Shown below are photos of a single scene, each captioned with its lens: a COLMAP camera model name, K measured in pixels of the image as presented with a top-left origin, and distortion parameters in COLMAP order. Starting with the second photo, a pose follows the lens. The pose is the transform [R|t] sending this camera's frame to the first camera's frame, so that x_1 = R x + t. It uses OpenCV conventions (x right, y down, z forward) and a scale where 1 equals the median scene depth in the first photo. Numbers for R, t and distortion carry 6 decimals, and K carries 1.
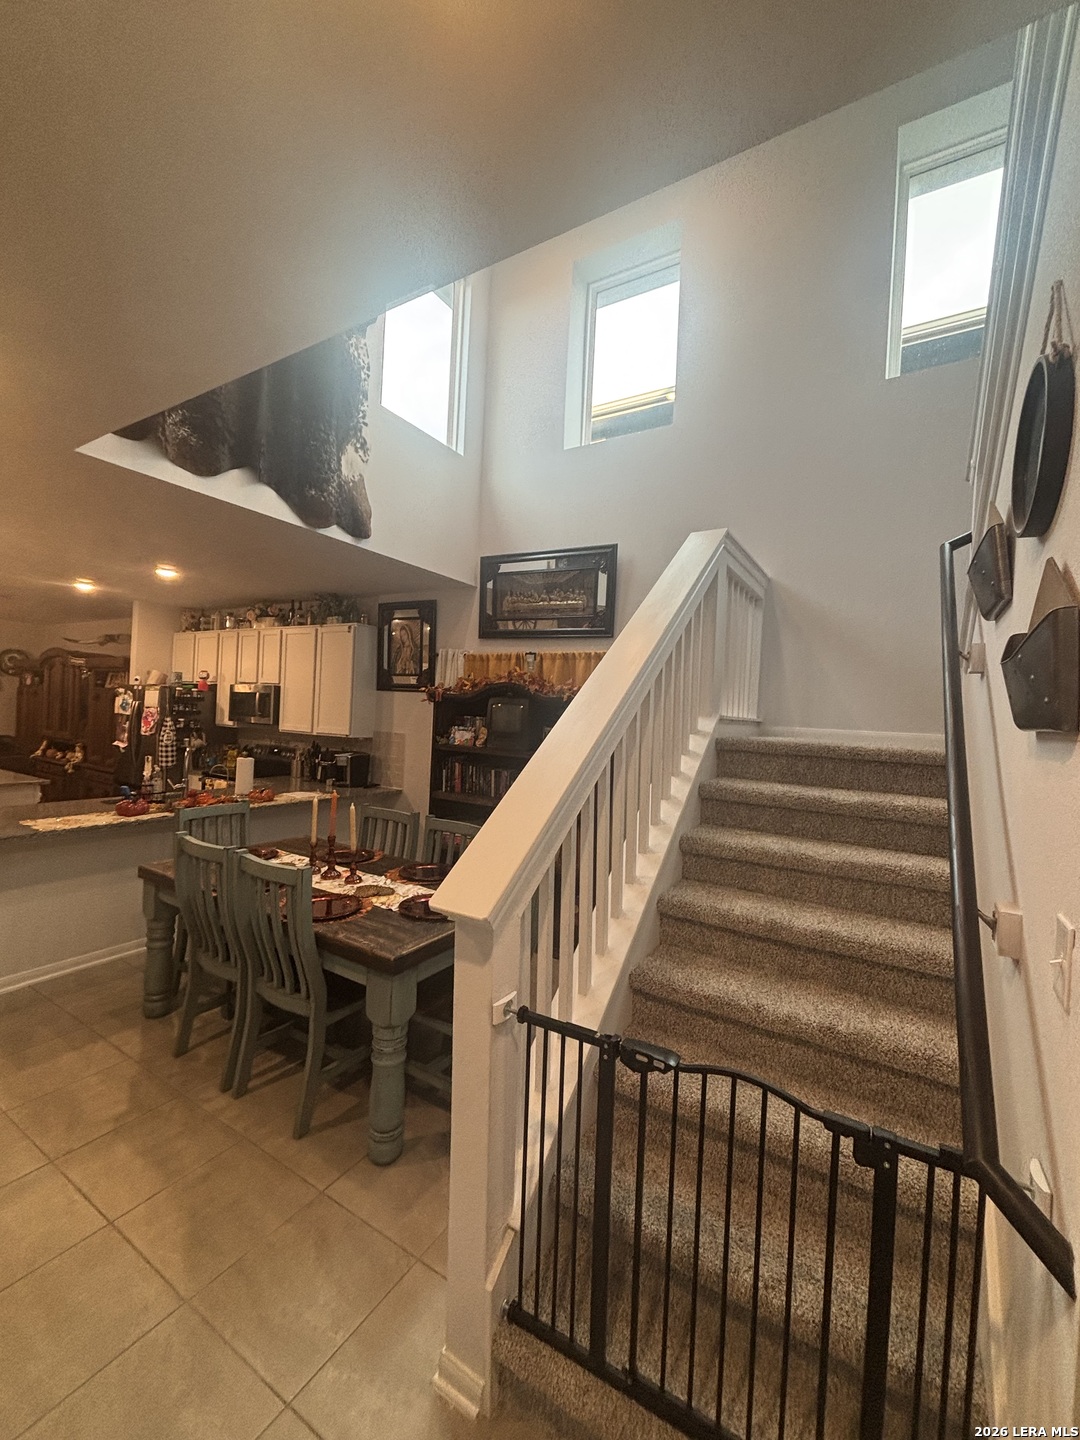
lens RADIAL K [[582.5, 0, 547.5], [0, 582.5, 720.2], [0, 0, 1]] dist [-0.001211, 0.000383]
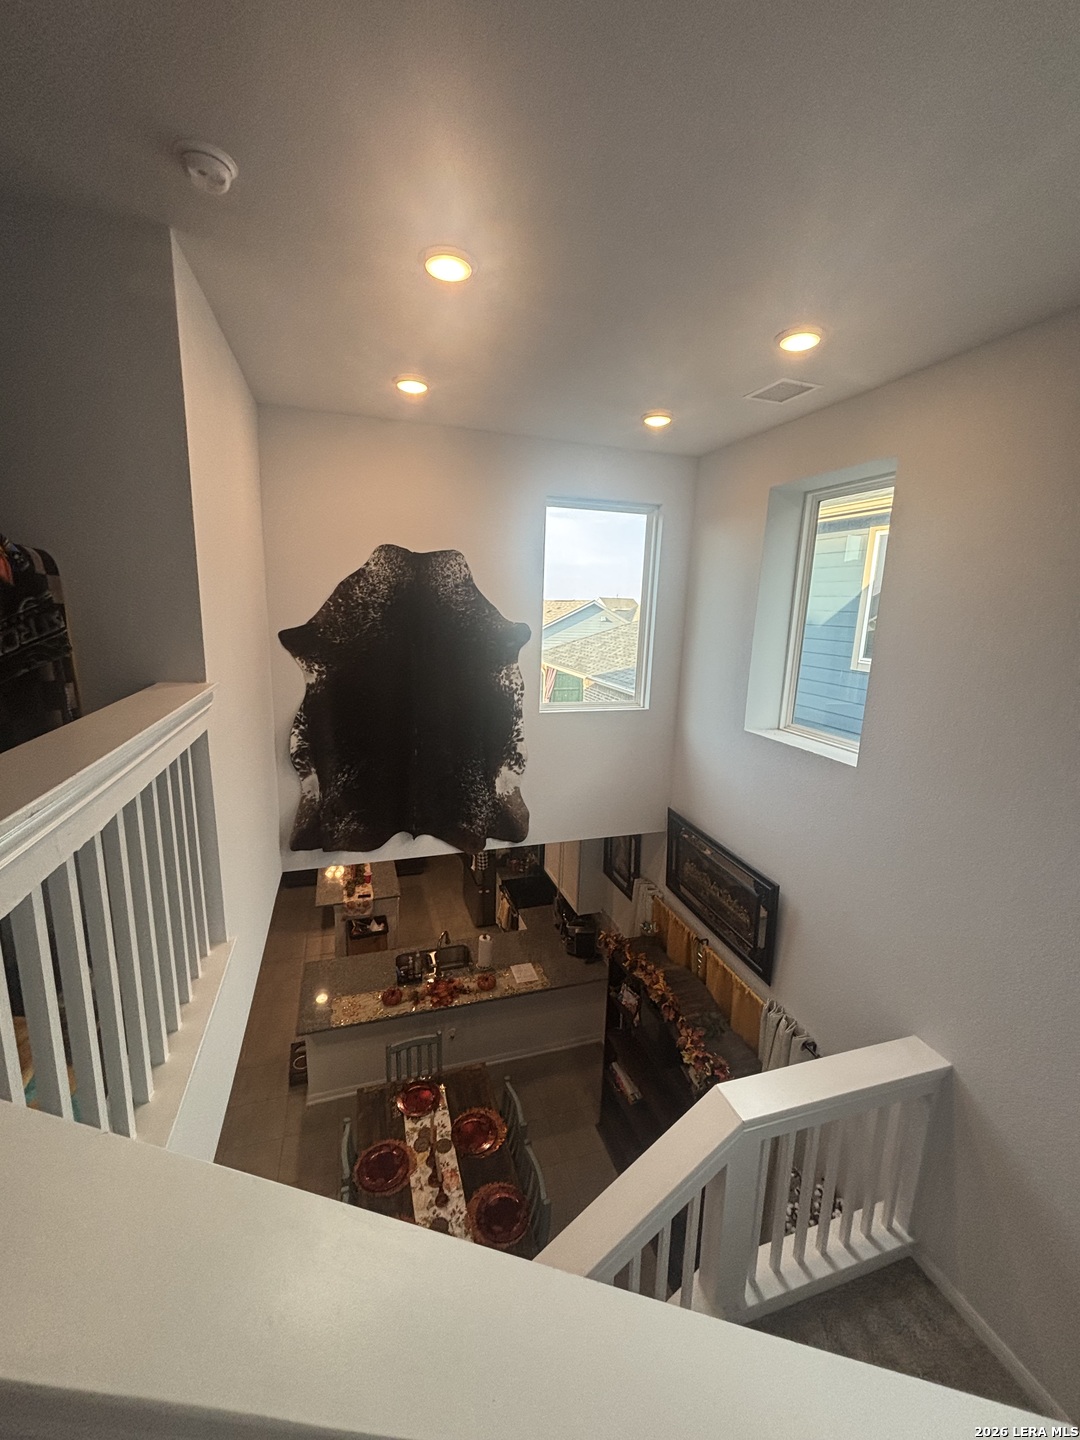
lens RADIAL K [[576.3, 0, 548.5], [0, 576.3, 717.1], [0, 0, 1]] dist [0.001291, 0.000179]
pose [[0.754860, 0.102045, -0.647900, 0.293065], [-0.005230, 0.988728, 0.149633, -0.509601], [0.655866, -0.109563, 0.746884, 0.179124]]
